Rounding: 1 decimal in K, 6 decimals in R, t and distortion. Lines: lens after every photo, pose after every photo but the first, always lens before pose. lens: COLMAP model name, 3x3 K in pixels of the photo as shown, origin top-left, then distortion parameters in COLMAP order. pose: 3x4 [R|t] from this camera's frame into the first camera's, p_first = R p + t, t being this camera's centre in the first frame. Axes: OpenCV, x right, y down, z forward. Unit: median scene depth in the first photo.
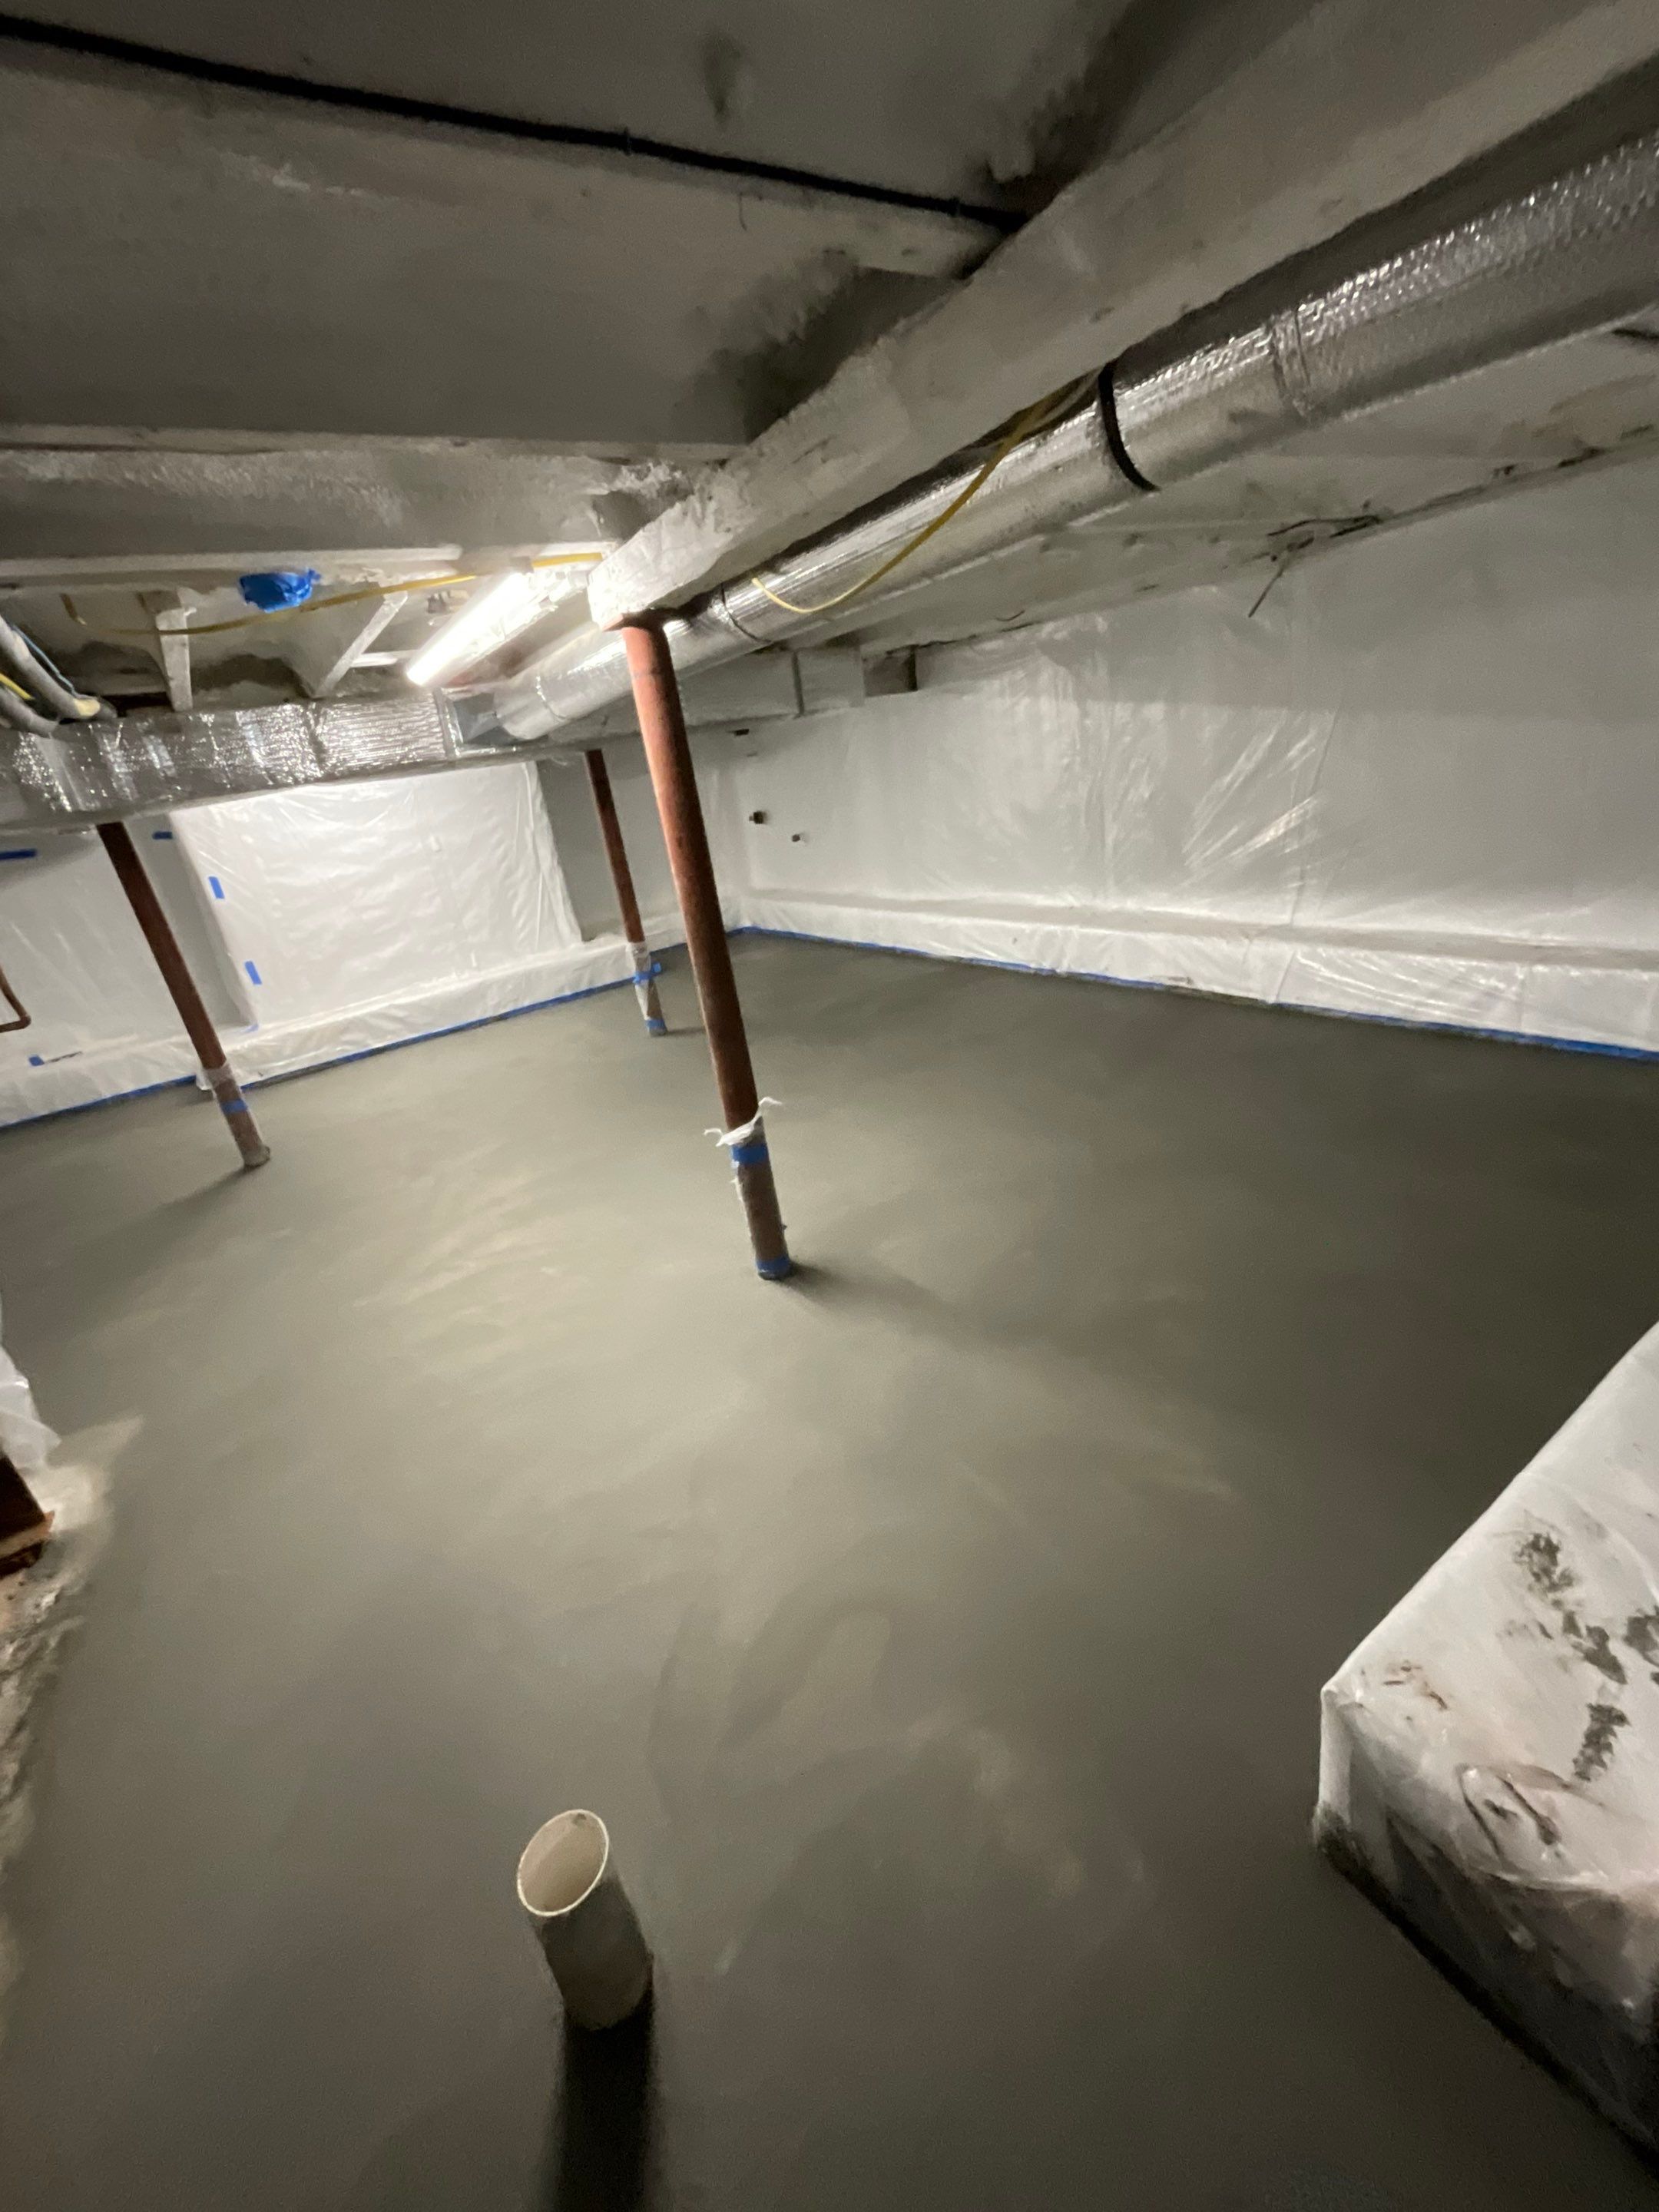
lens RADIAL K [[895.2, 0, 841.9], [0, 895.2, 1108.2], [0, 0, 1]] dist [-0.006969, -0.000120]
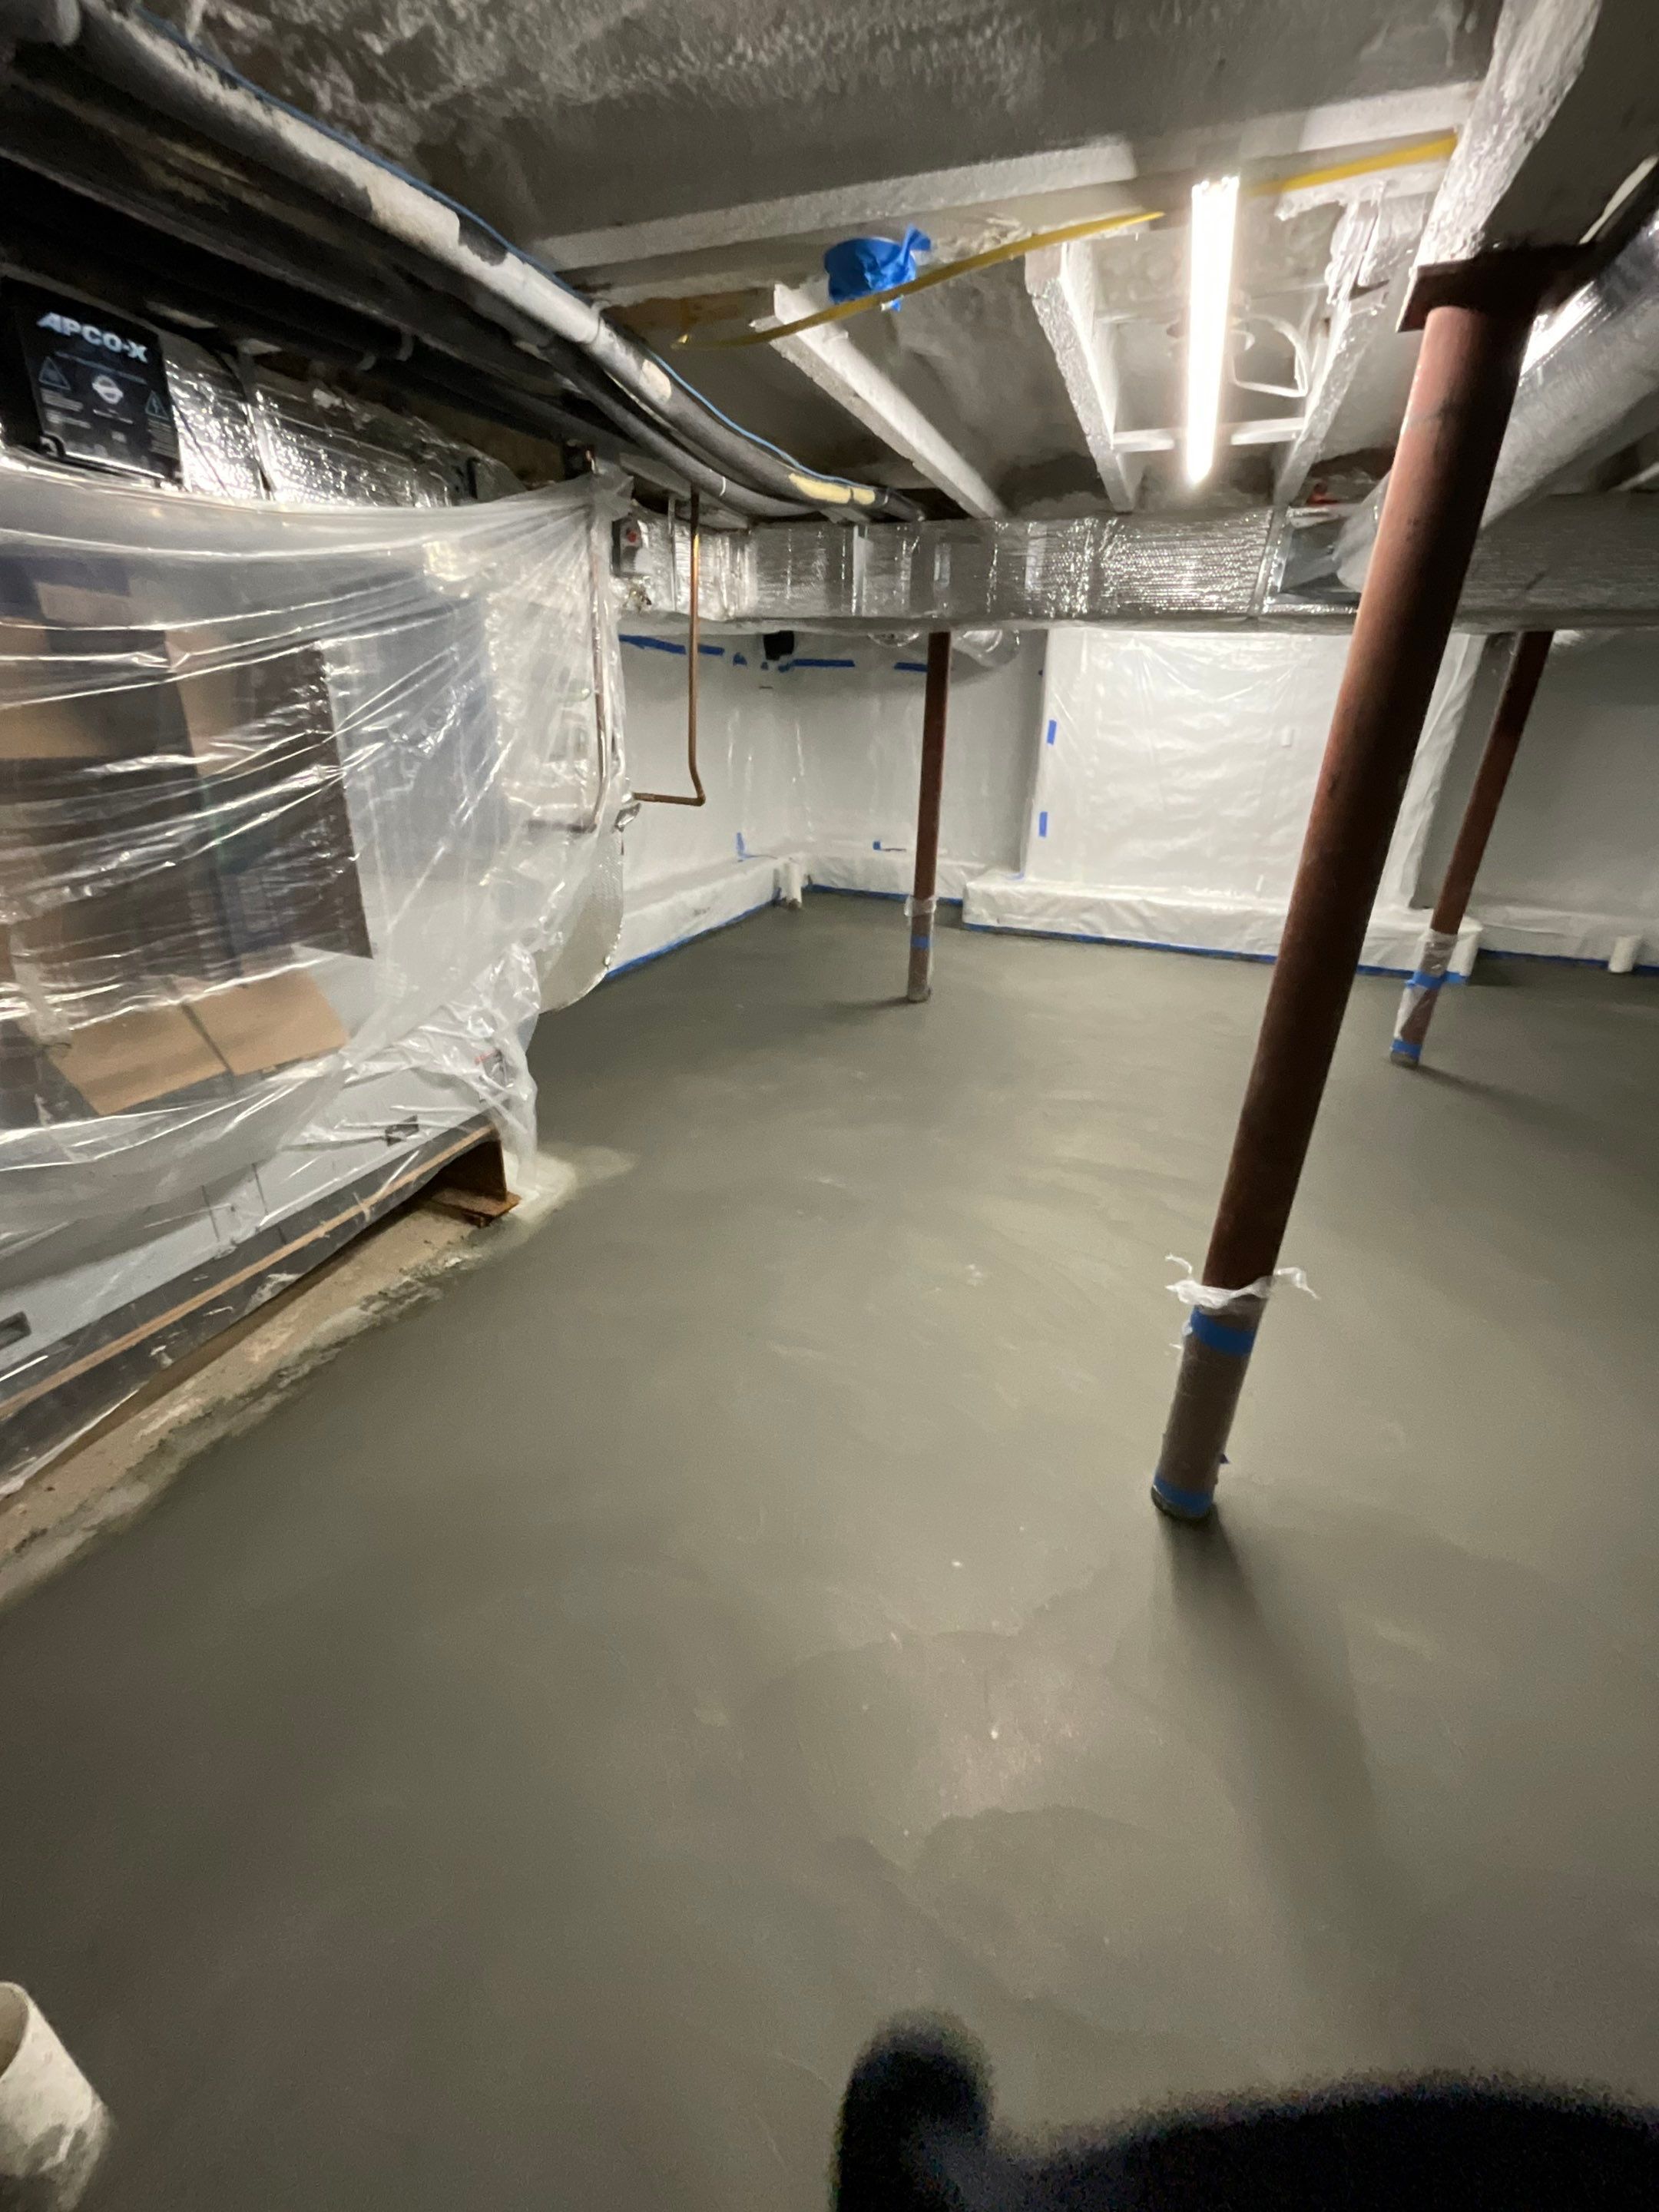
lens RADIAL K [[895.2, 0, 819.1], [0, 895.2, 1111.9], [0, 0, 1]] dist [-0.006969, -0.000120]
pose [[0.554719, 0.488049, -0.673865, 0.076477], [-0.408483, 0.865320, 0.290452, -0.133810], [0.724864, 0.114143, 0.679370, 0.375987]]
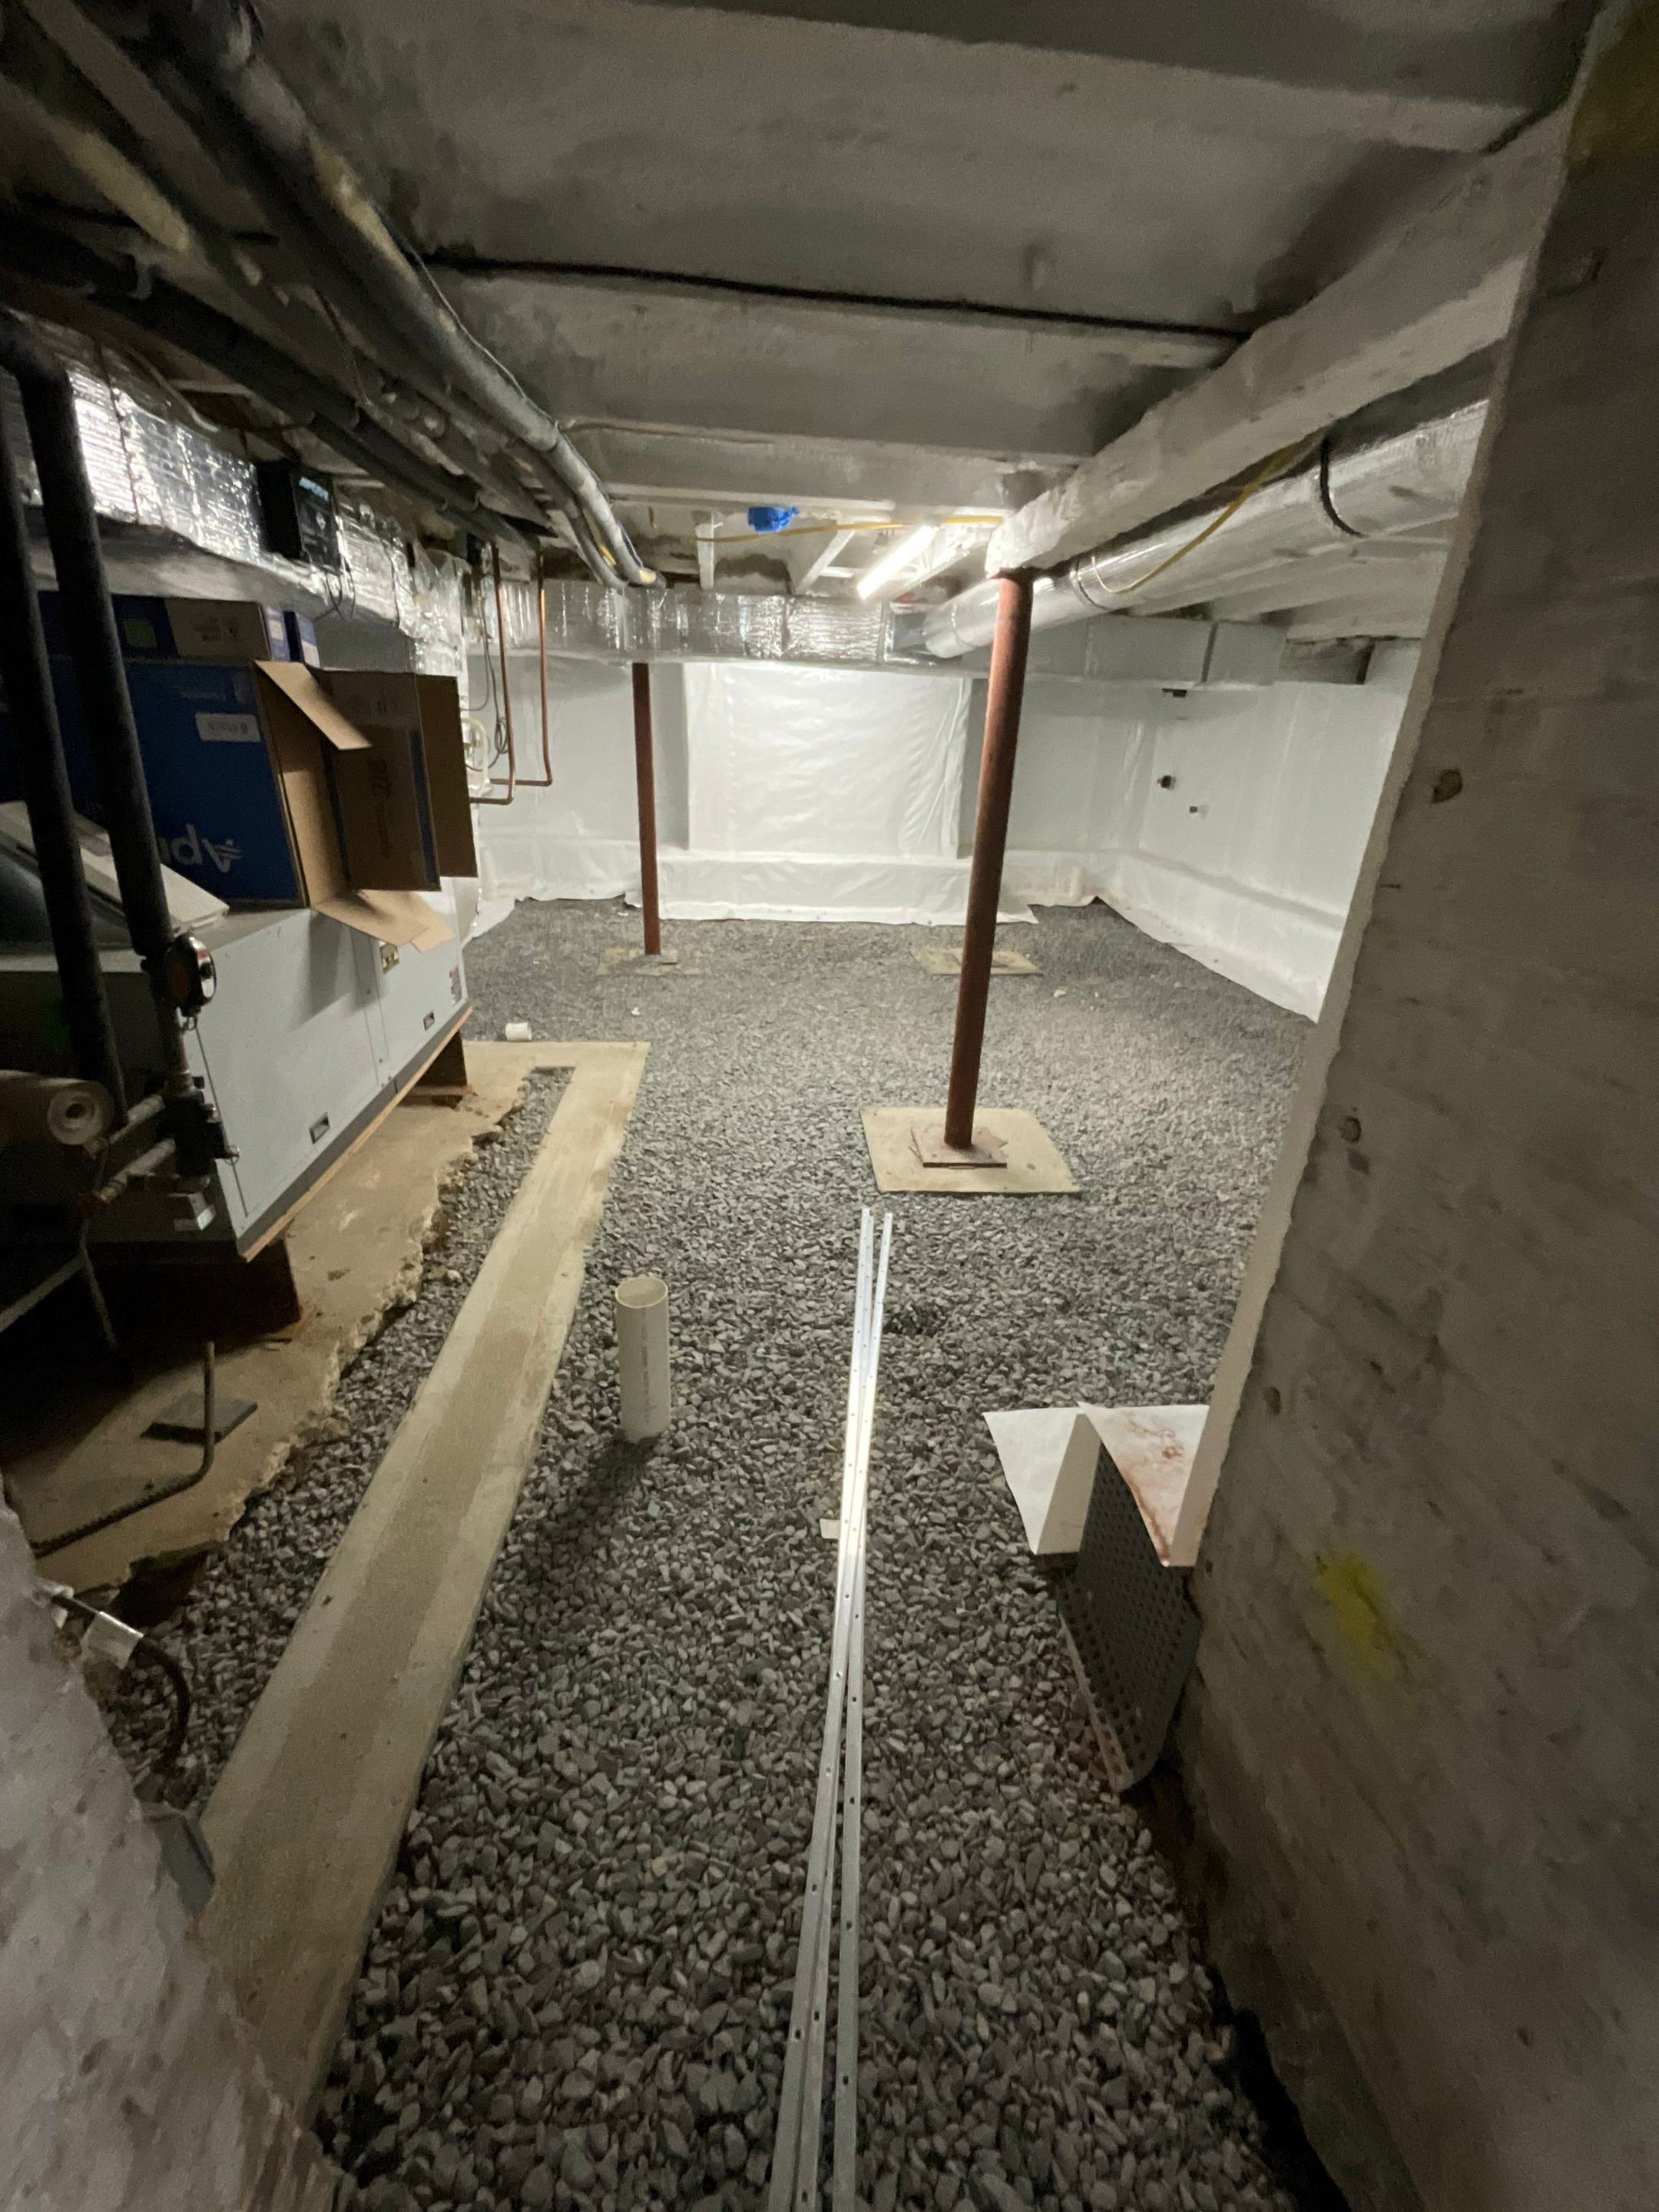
lens RADIAL K [[895.2, 0, 814.5], [0, 895.2, 1111.2], [0, 0, 1]] dist [-0.006969, -0.000120]
pose [[0.856595, 0.364606, -0.365113, 0.201996], [-0.341430, 0.931050, 0.128728, 0.068325], [0.386874, 0.014393, 0.922020, -0.193496]]
